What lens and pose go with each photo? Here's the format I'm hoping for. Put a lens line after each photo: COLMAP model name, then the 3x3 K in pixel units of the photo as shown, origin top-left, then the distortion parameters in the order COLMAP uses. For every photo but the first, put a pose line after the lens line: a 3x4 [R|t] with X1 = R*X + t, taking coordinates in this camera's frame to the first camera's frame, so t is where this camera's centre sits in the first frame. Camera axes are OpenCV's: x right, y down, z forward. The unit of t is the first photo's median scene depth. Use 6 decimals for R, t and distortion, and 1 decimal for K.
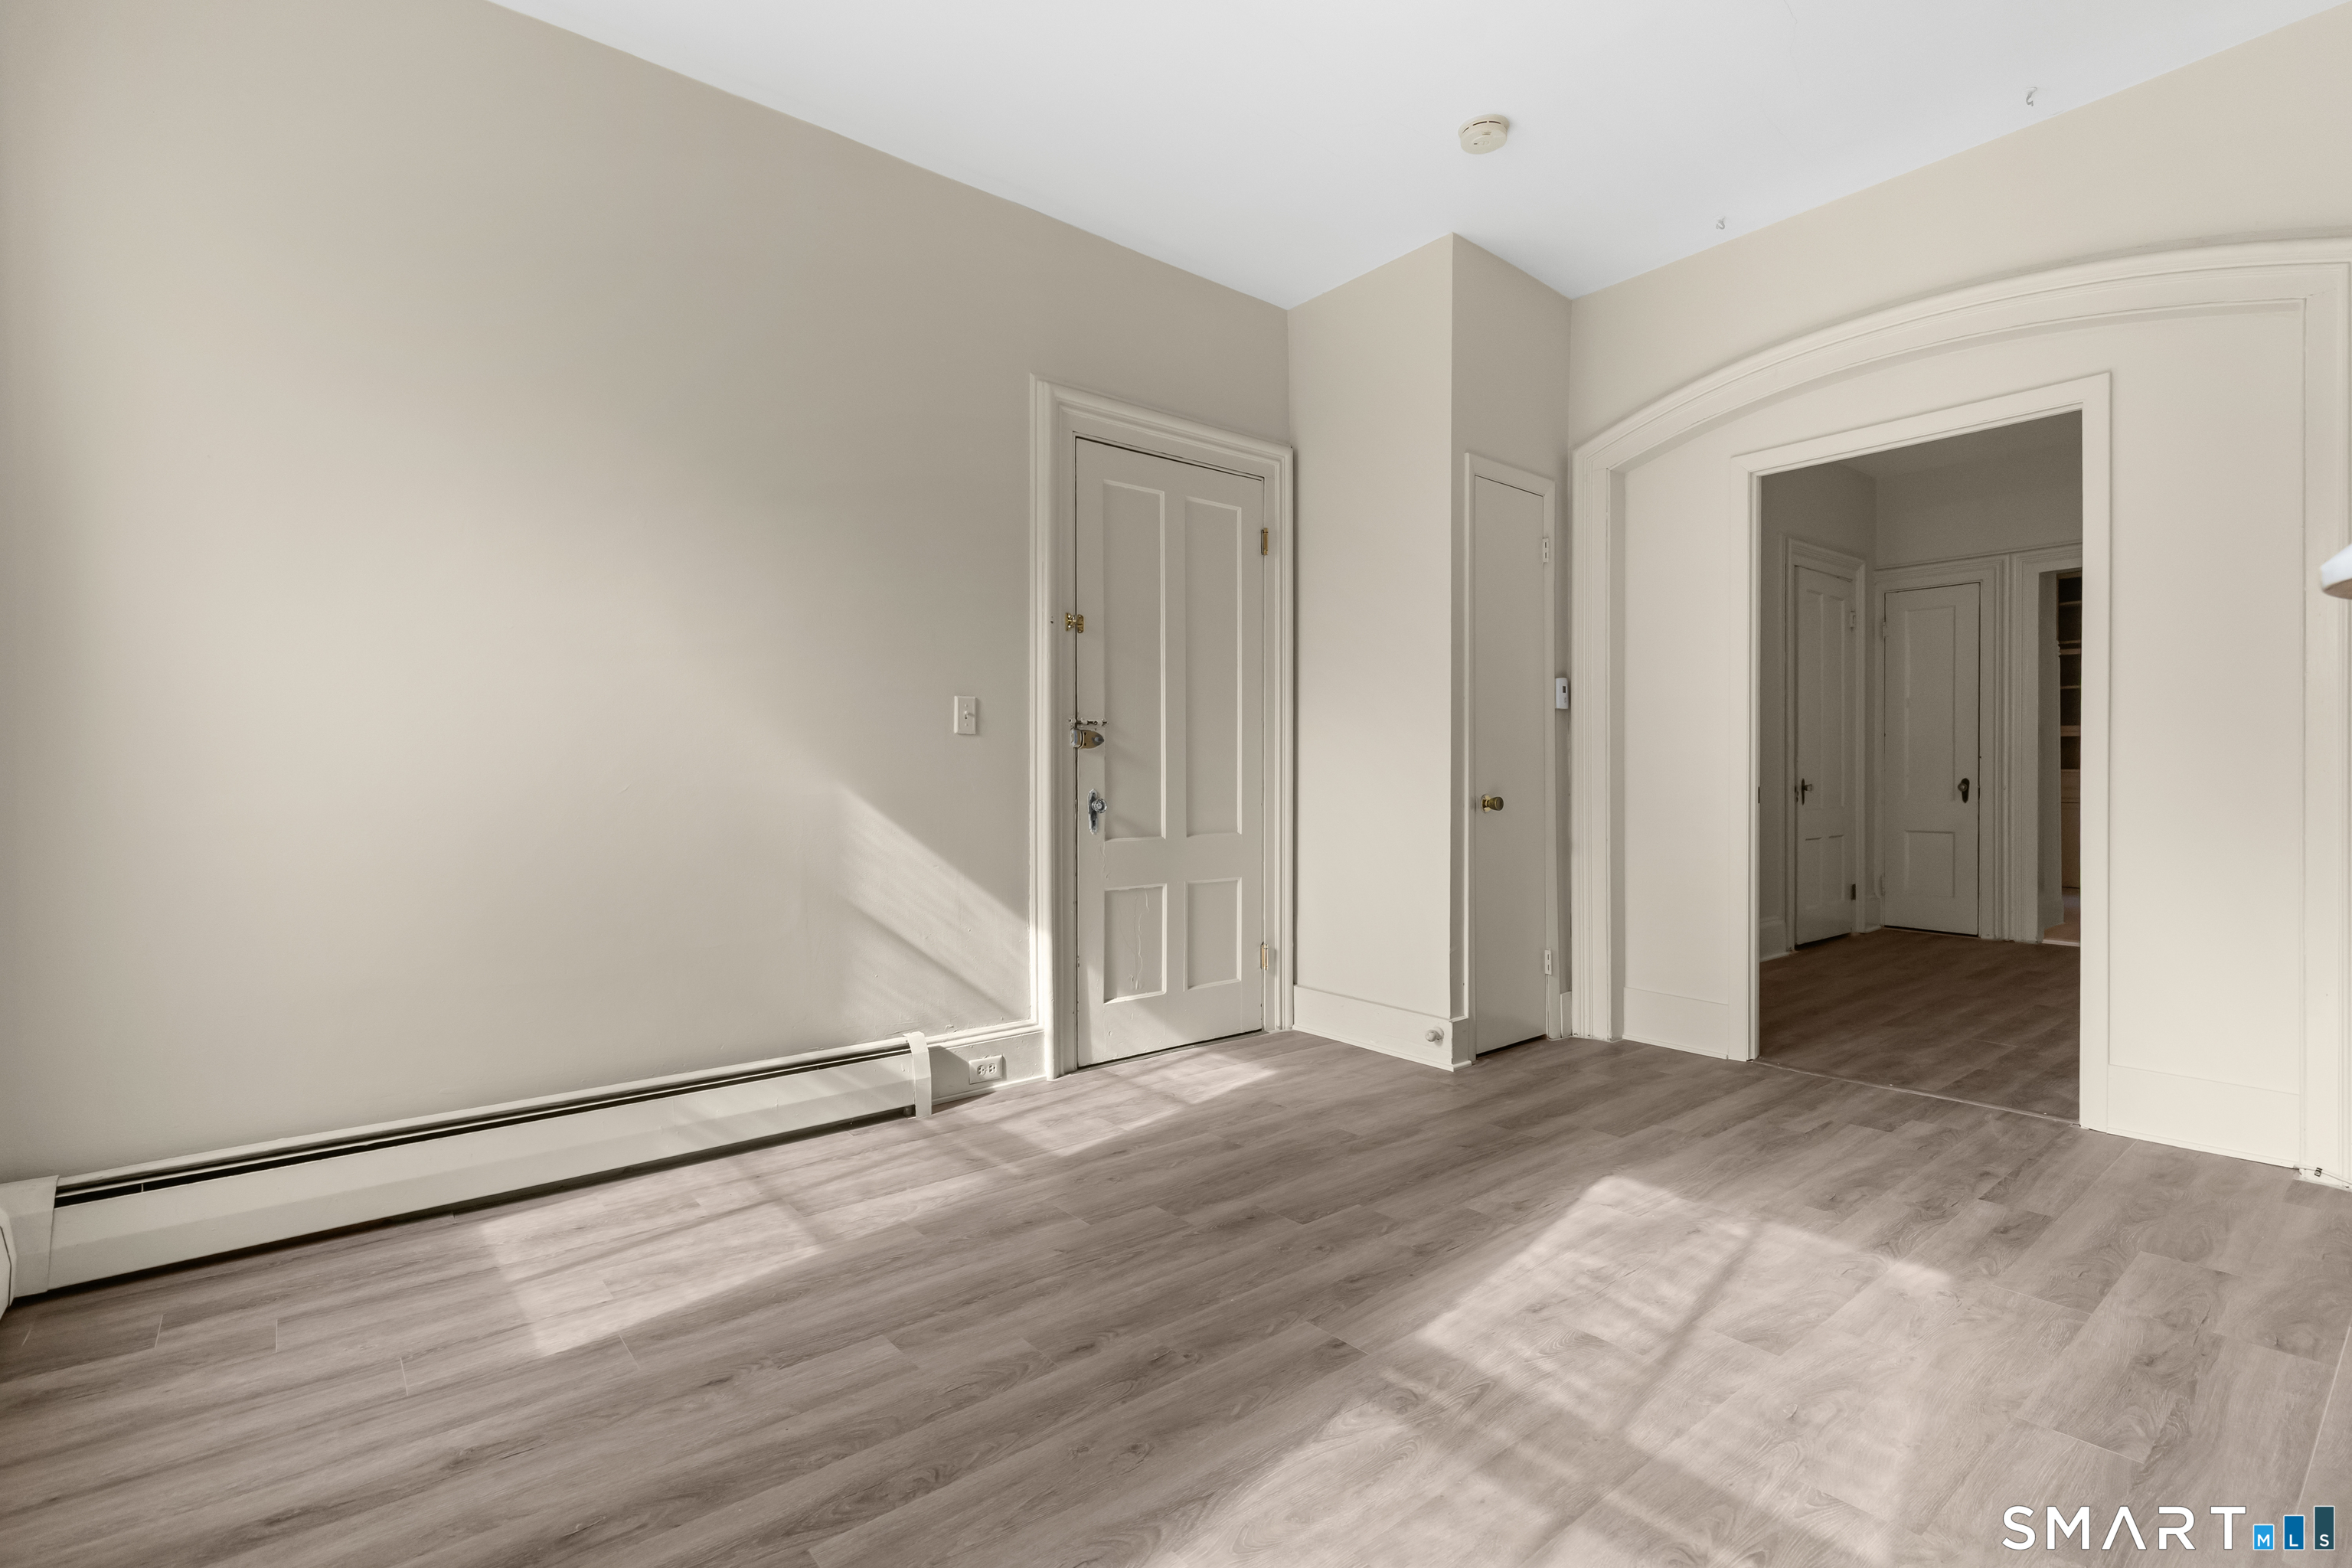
lens RADIAL K [[1089.2, 0, 1188.3], [0, 1089.2, 787.2], [0, 0, 1]] dist [0.008884, -0.000909]
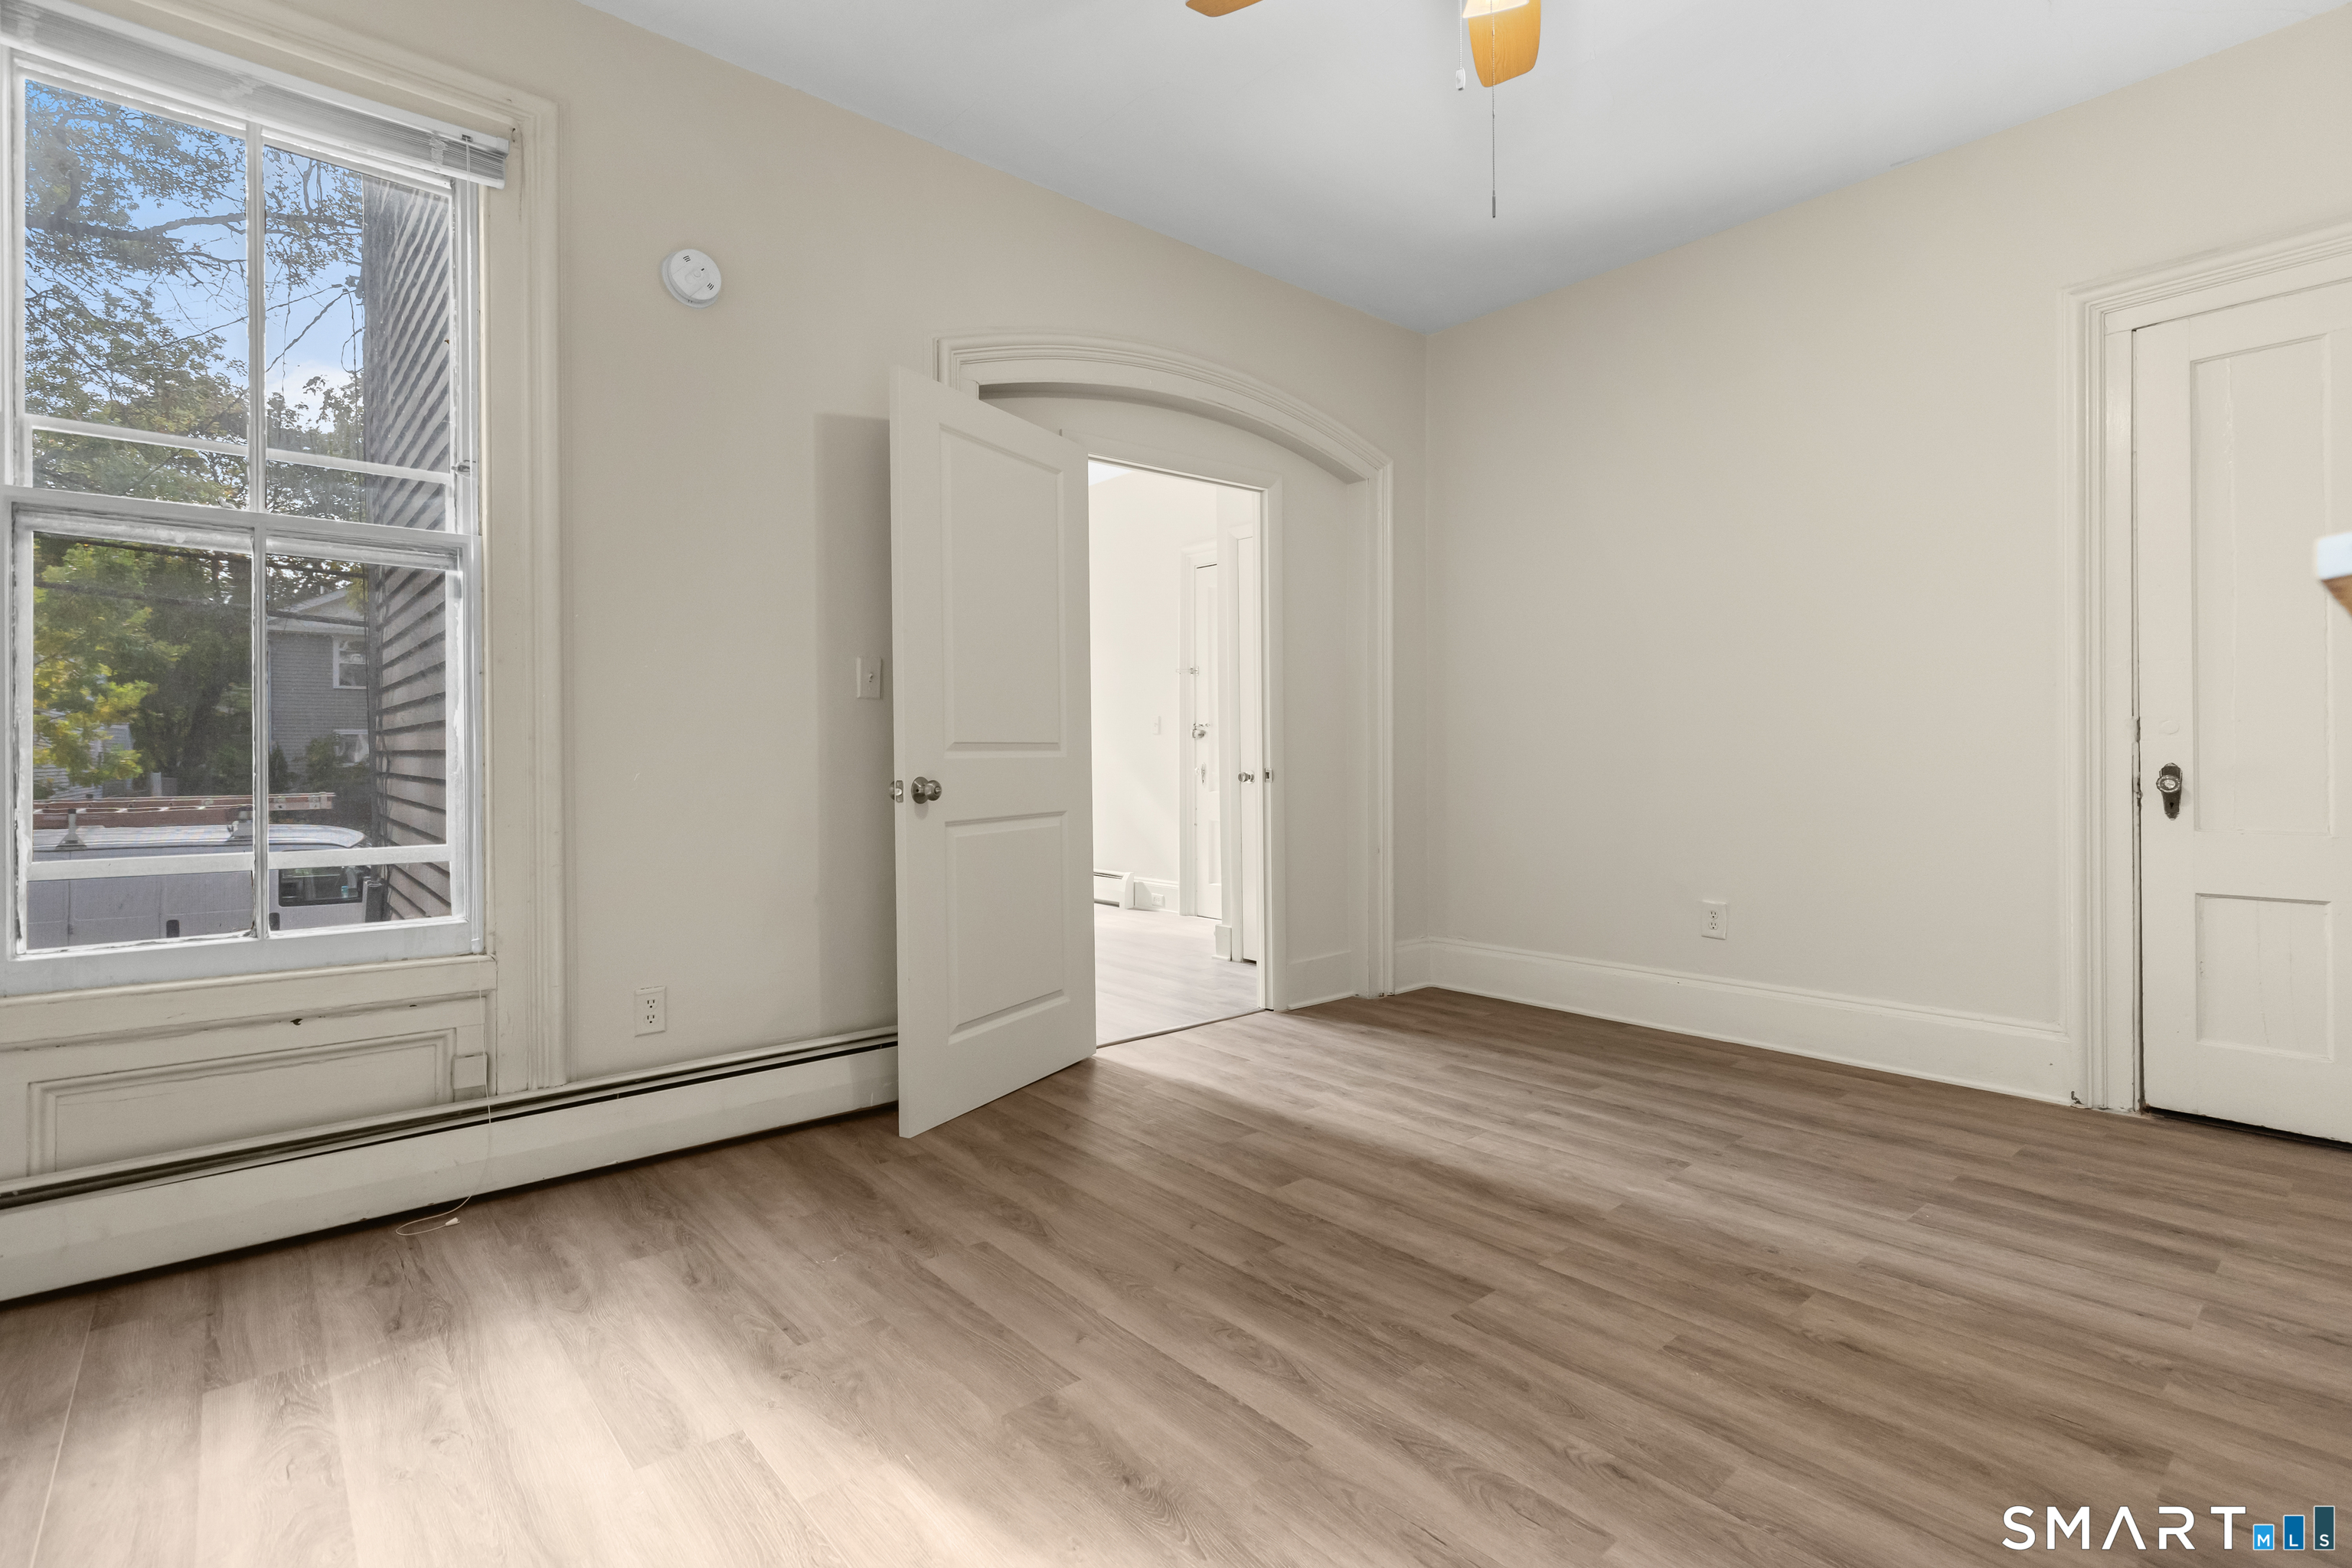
lens RADIAL K [[1089.2, 0, 1174.9], [0, 1089.2, 744.1], [0, 0, 1]] dist [0.008884, -0.000909]
pose [[0.019749, -0.004710, -0.999794, 2.562981], [-0.004432, 0.999979, -0.004798, -0.029490], [0.999795, 0.004526, 0.019728, 1.380239]]
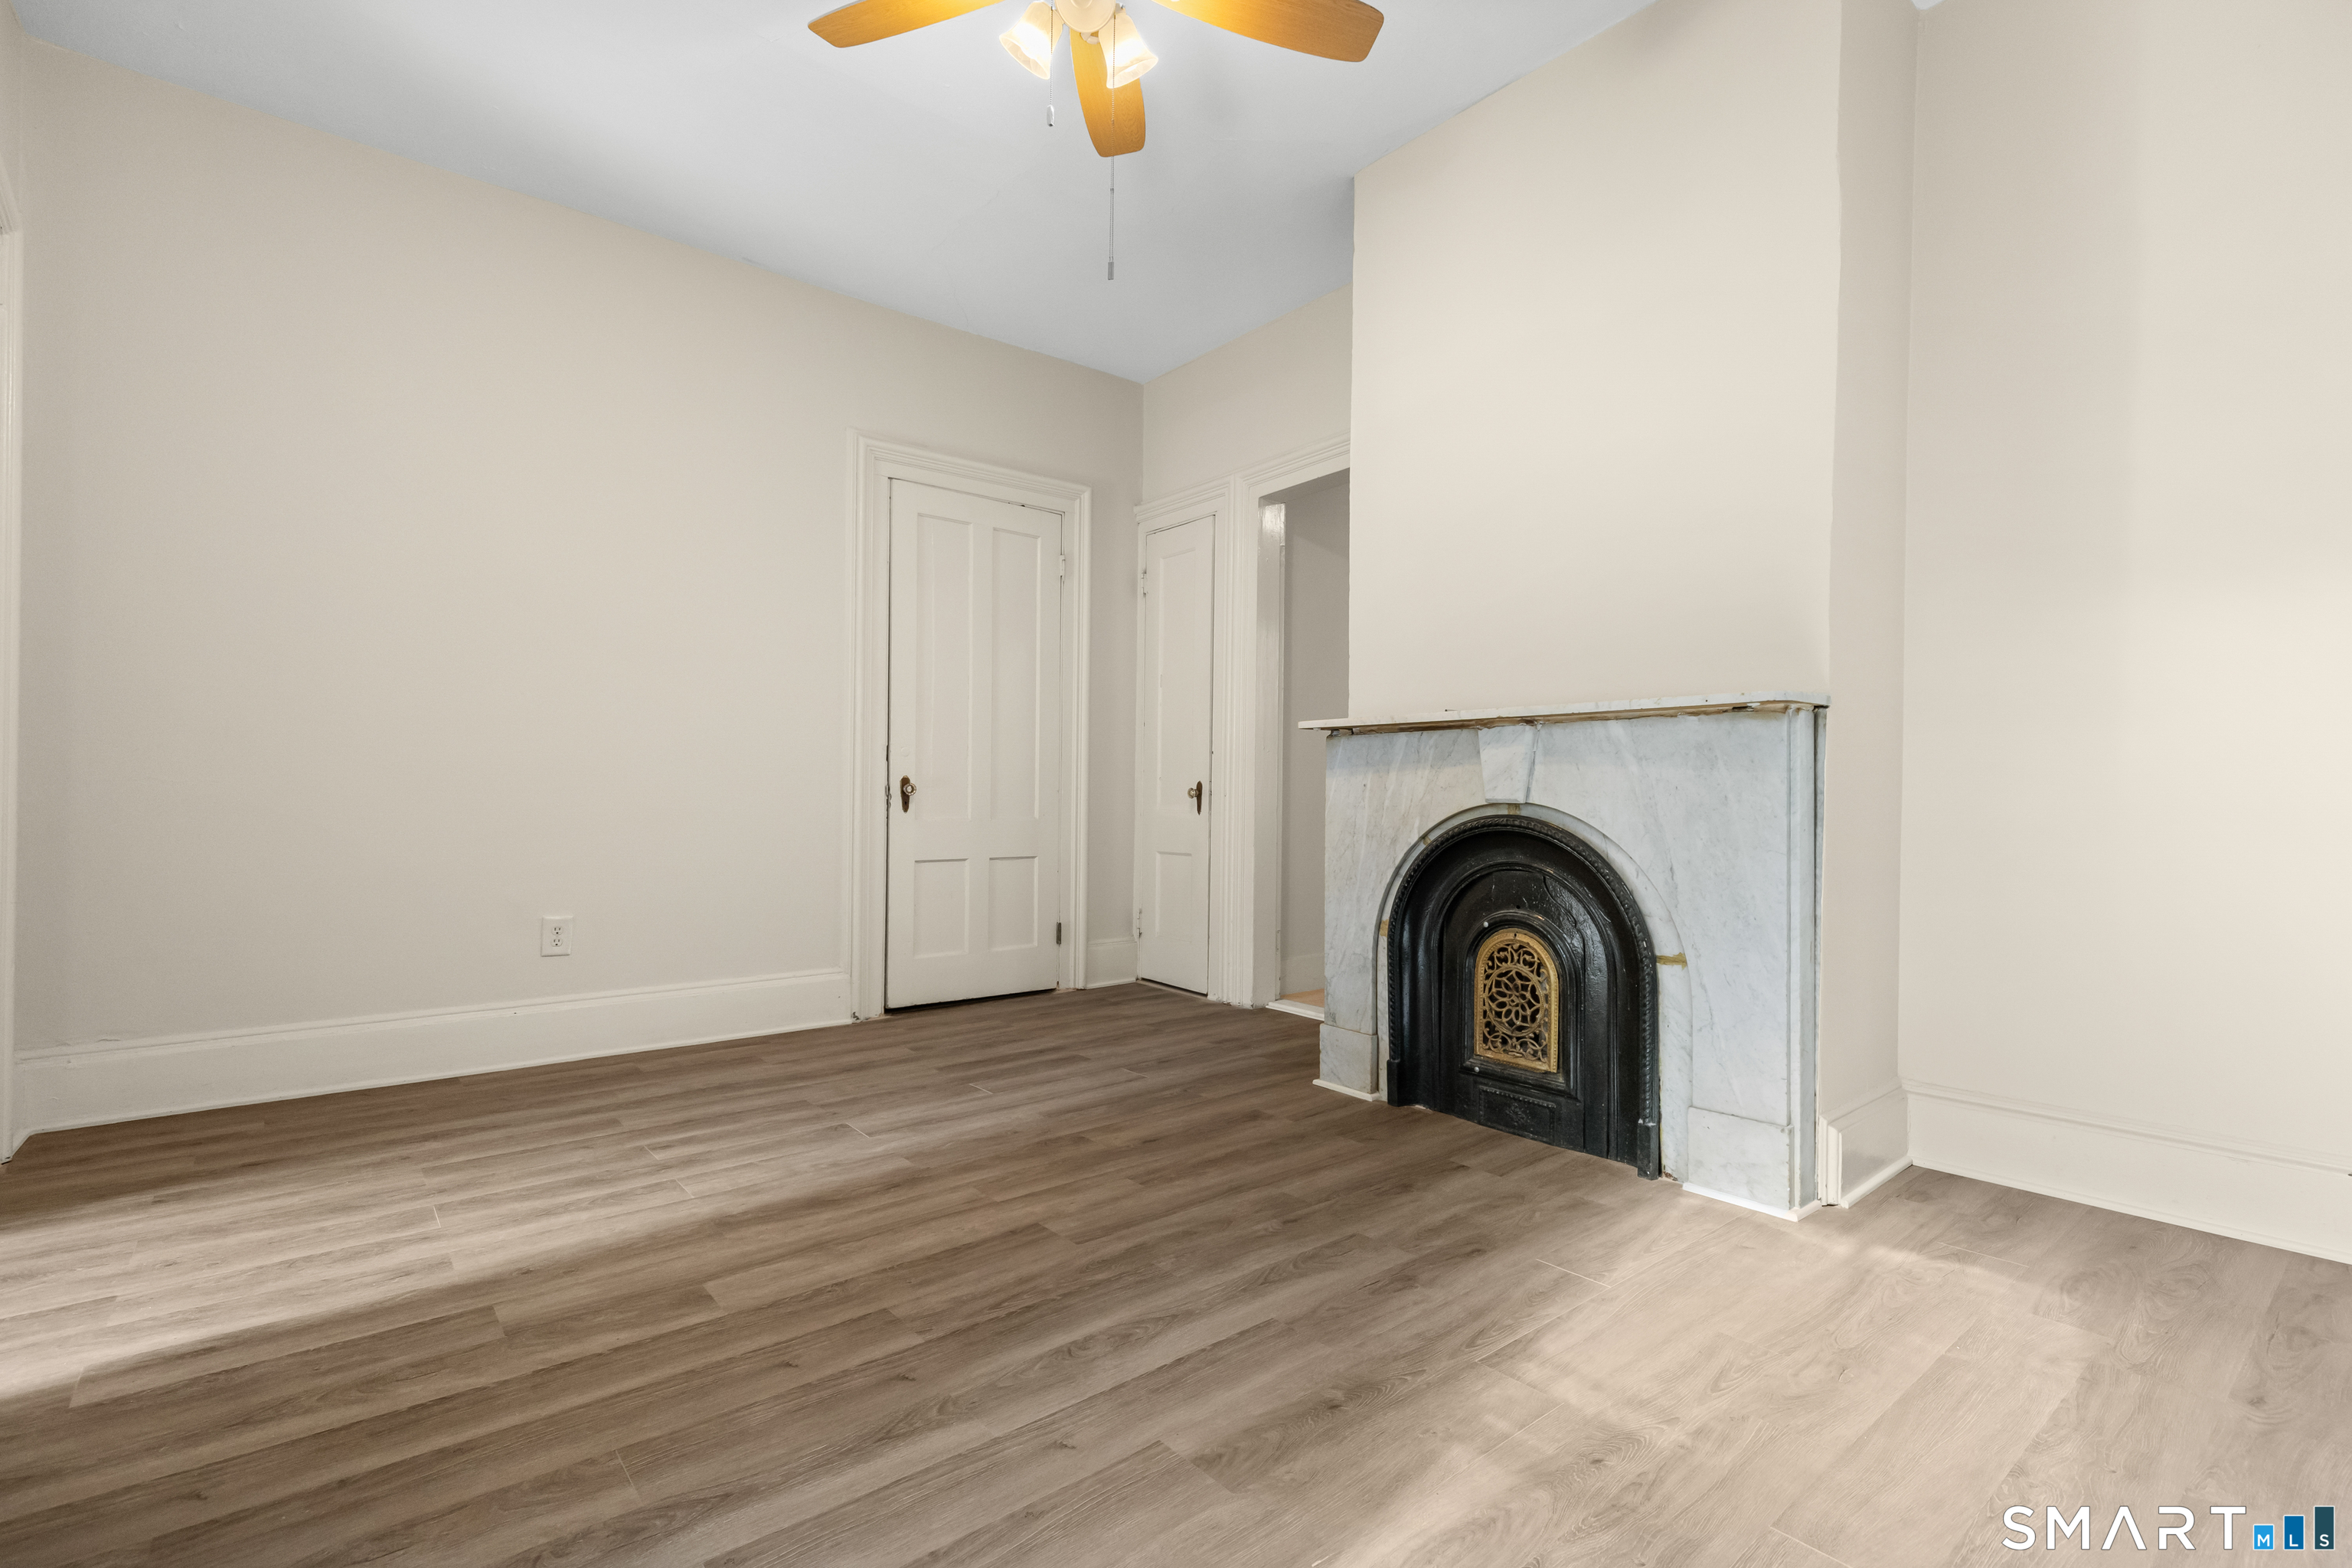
lens RADIAL K [[1078.4, 0, 1192.1], [0, 1078.4, 789.0], [0, 0, 1]] dist [0.000725, 0.000892]
pose [[0.999926, 0.012112, 0.001219, 1.859874], [-0.012085, 0.999728, -0.019965, 0.032672], [-0.001460, 0.019949, 0.999800, 0.729327]]
